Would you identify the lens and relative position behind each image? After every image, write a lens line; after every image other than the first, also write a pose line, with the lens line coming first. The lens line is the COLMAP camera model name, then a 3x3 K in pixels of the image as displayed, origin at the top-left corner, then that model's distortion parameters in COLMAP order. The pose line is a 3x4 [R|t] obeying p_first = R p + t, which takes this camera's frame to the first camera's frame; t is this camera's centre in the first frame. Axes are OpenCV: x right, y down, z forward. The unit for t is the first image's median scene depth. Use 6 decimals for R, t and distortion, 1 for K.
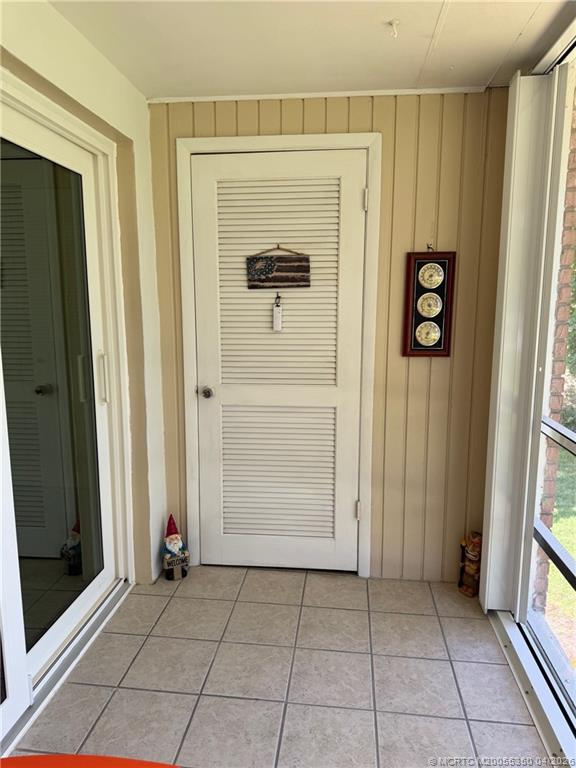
lens RADIAL K [[550.3, 0, 287.3], [0, 550.3, 383.7], [0, 0, 1]] dist [0.064614, -0.044707]
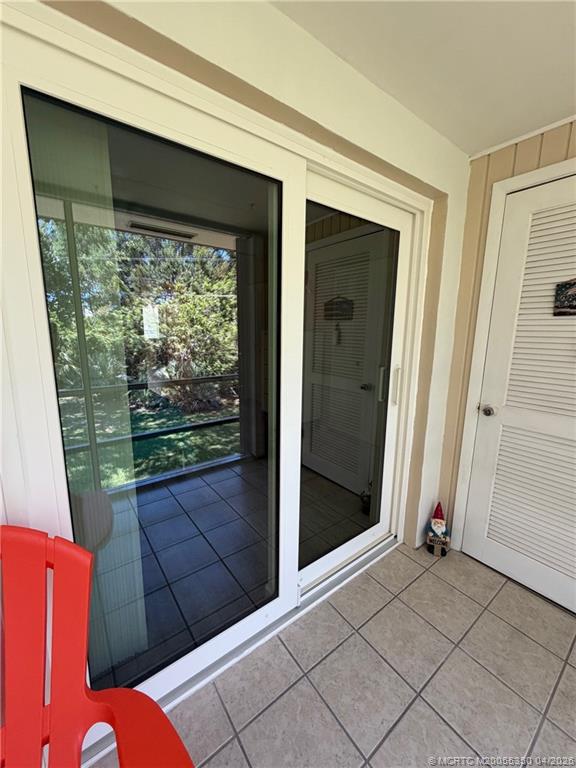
lens RADIAL K [[306.9, 0, 287.4], [0, 306.9, 381.4], [0, 0, 1]] dist [-0.000202, 0.000152]
pose [[0.687369, 0.131564, -0.714294, 0.009695], [-0.120831, 0.990466, 0.066155, -0.034936], [0.716187, 0.040836, 0.696712, 0.282681]]
